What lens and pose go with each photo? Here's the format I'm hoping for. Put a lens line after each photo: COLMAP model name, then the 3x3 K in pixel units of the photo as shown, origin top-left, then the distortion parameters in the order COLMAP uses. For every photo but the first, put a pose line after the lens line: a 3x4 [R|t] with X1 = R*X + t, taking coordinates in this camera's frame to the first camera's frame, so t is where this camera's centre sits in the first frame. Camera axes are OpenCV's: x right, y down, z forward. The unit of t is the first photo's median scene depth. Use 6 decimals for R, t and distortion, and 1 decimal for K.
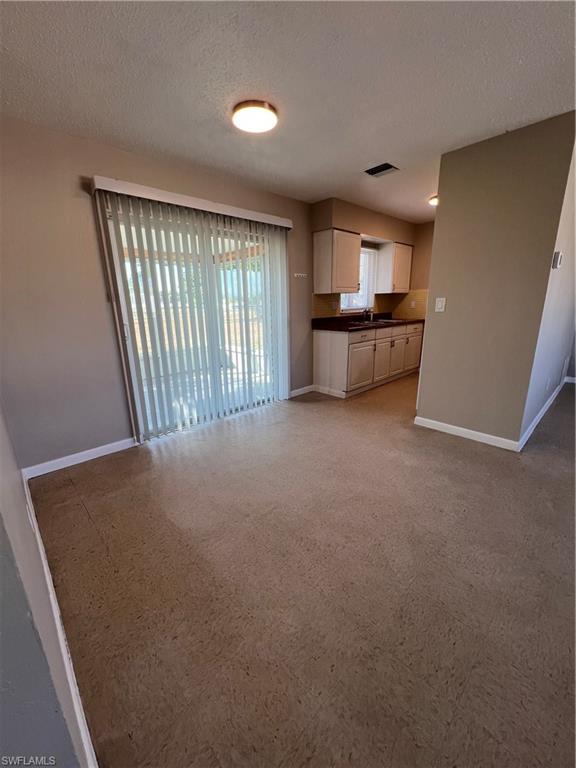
lens RADIAL K [[309.4, 0, 288.4], [0, 309.4, 383.0], [0, 0, 1]] dist [-0.002952, 0.000658]
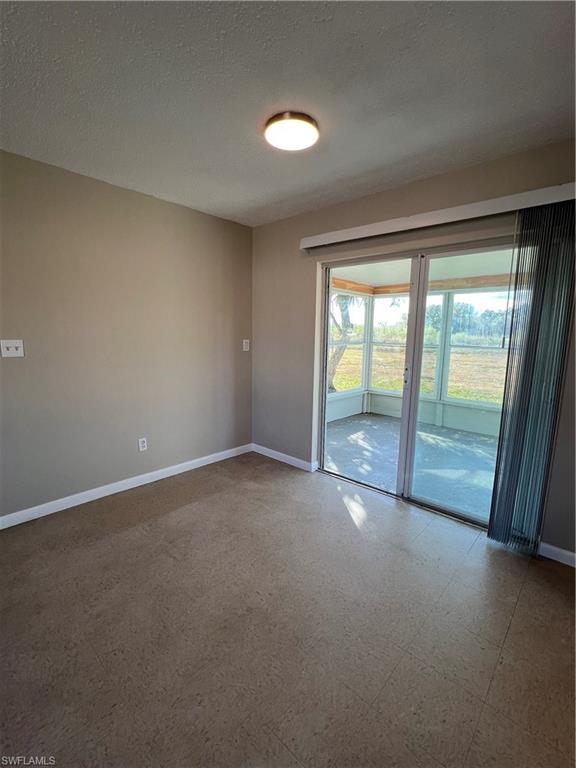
lens RADIAL K [[345.3, 0, 289.4], [0, 345.3, 383.4], [0, 0, 1]] dist [-0.001571, 0.000297]
pose [[0.065098, 0.166178, -0.983945, 0.537907], [-0.273673, 0.951202, 0.142542, -0.203804], [0.959617, 0.259999, 0.107400, 0.626633]]
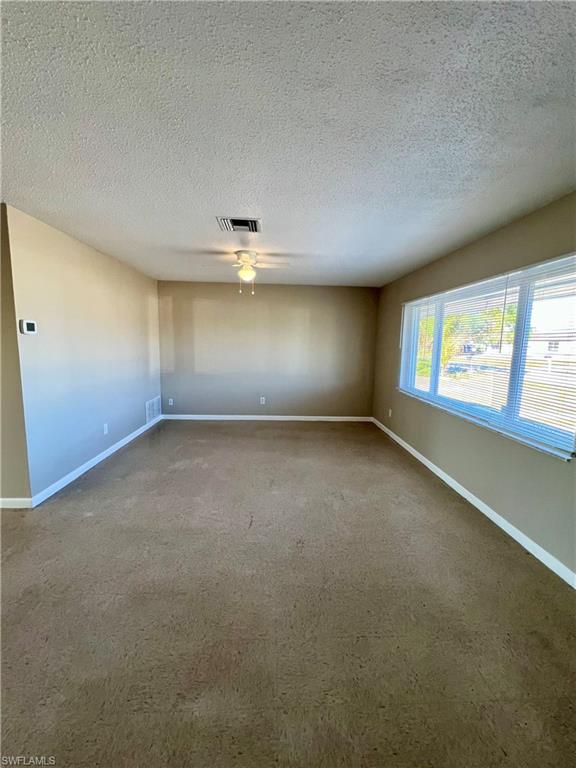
lens RADIAL K [[321.0, 0, 288.0], [0, 321.0, 384.0], [0, 0, 1]] dist [-0.001640, 0.000242]
pose [[0.661888, -0.065437, 0.746741, 0.401131], [0.159133, 0.985742, -0.054669, 0.010559], [-0.732517, 0.155016, 0.662864, -0.272458]]
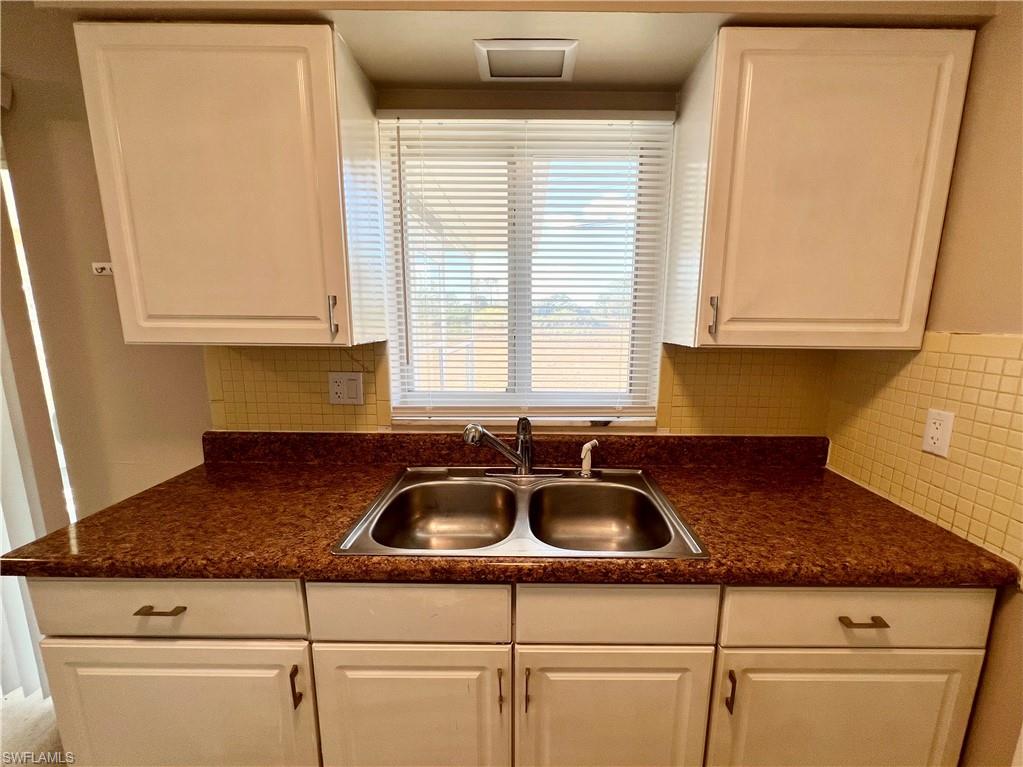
lens RADIAL K [[428.0, 0, 525.7], [0, 428.0, 396.3], [0, 0, 1]] dist [0.000840, -0.000148]
pose [[0.721100, 0.151012, -0.676173, 0.602373], [-0.199119, 0.979954, 0.006508, -0.351242], [0.663601, 0.129946, 0.736714, 1.091668]]
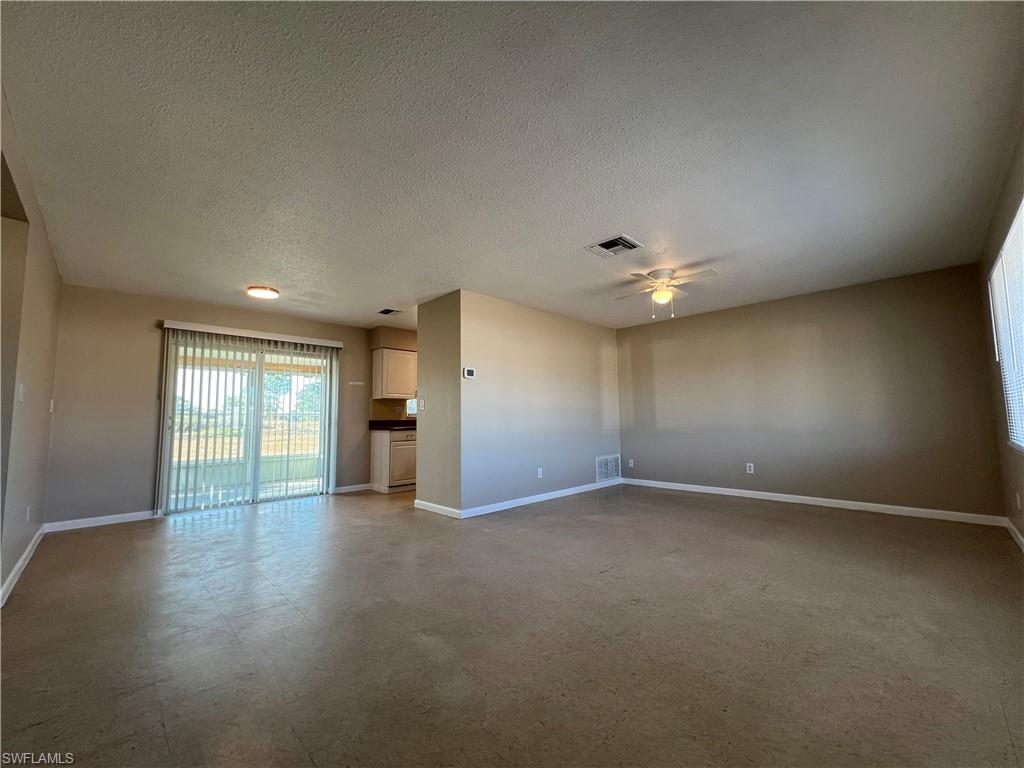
lens RADIAL K [[412.5, 0, 512.0], [0, 412.5, 384.0], [0, 0, 1]] dist [-0.002952, 0.000658]
pose [[0.999951, 0.006073, 0.007849, 0.691903], [-0.003055, 0.940846, -0.338820, 0.202799], [-0.009443, 0.338780, 0.940818, -0.533566]]
